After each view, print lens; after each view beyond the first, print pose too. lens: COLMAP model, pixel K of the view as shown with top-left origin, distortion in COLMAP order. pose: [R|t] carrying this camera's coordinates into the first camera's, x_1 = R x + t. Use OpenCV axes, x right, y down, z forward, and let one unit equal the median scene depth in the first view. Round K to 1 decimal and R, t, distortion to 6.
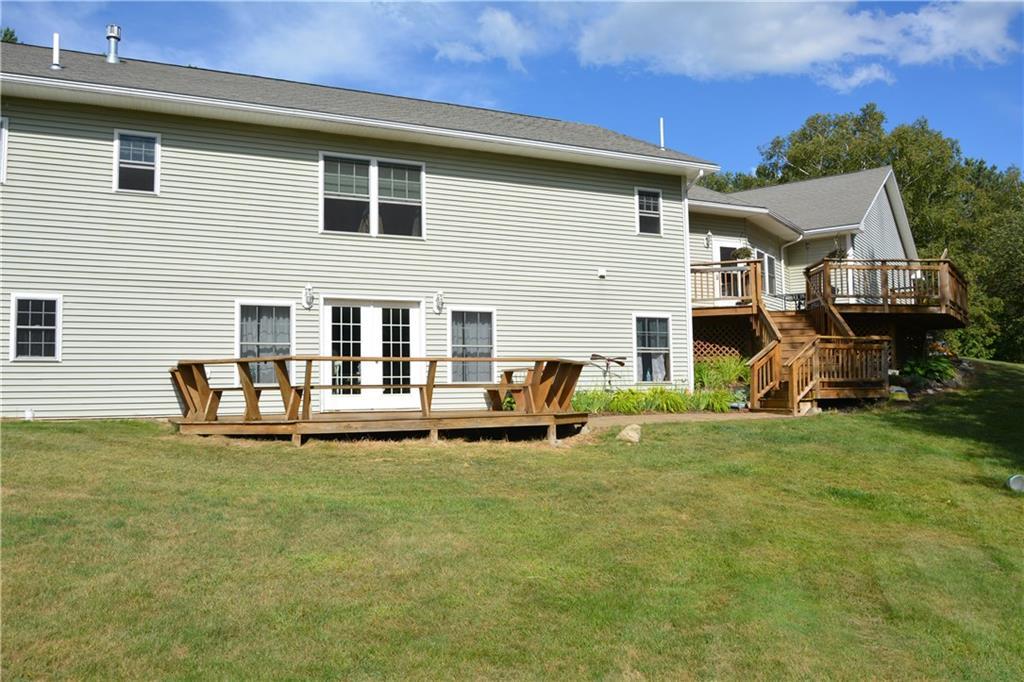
lens RADIAL K [[781.9, 0, 535.0], [0, 781.9, 339.4], [0, 0, 1]] dist [-0.043909, -0.003657]
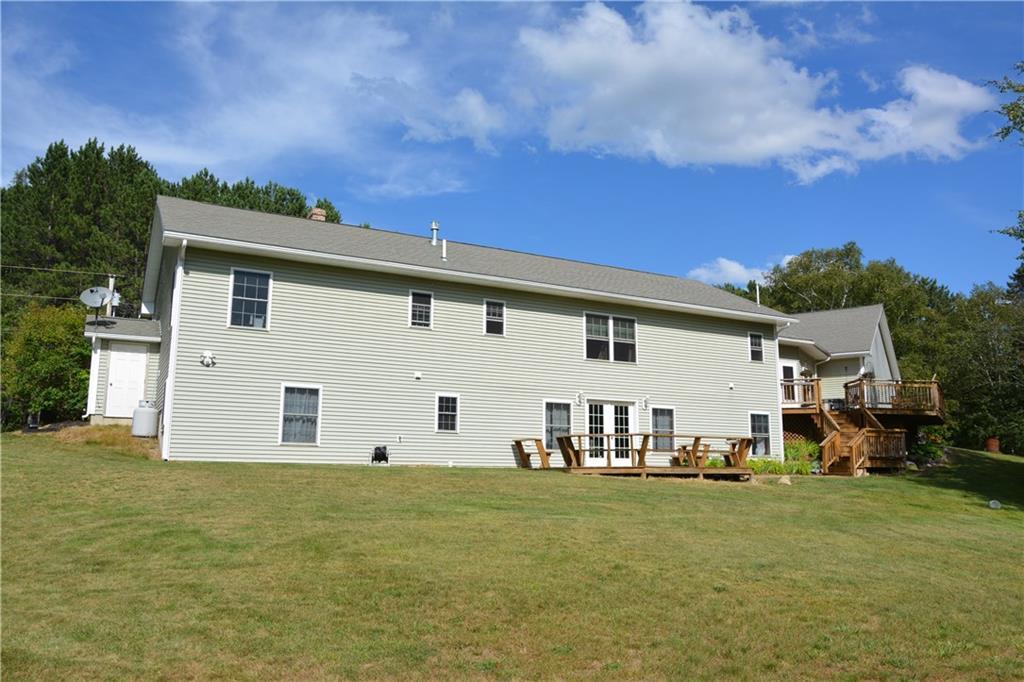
lens RADIAL K [[781.9, 0, 535.0], [0, 781.9, 339.4], [0, 0, 1]] dist [-0.043909, -0.003657]
pose [[0.997766, 0.031859, 0.058723, -0.455742], [-0.025364, 0.993806, -0.108195, 0.003892], [-0.061806, 0.106464, 0.992394, -0.628494]]
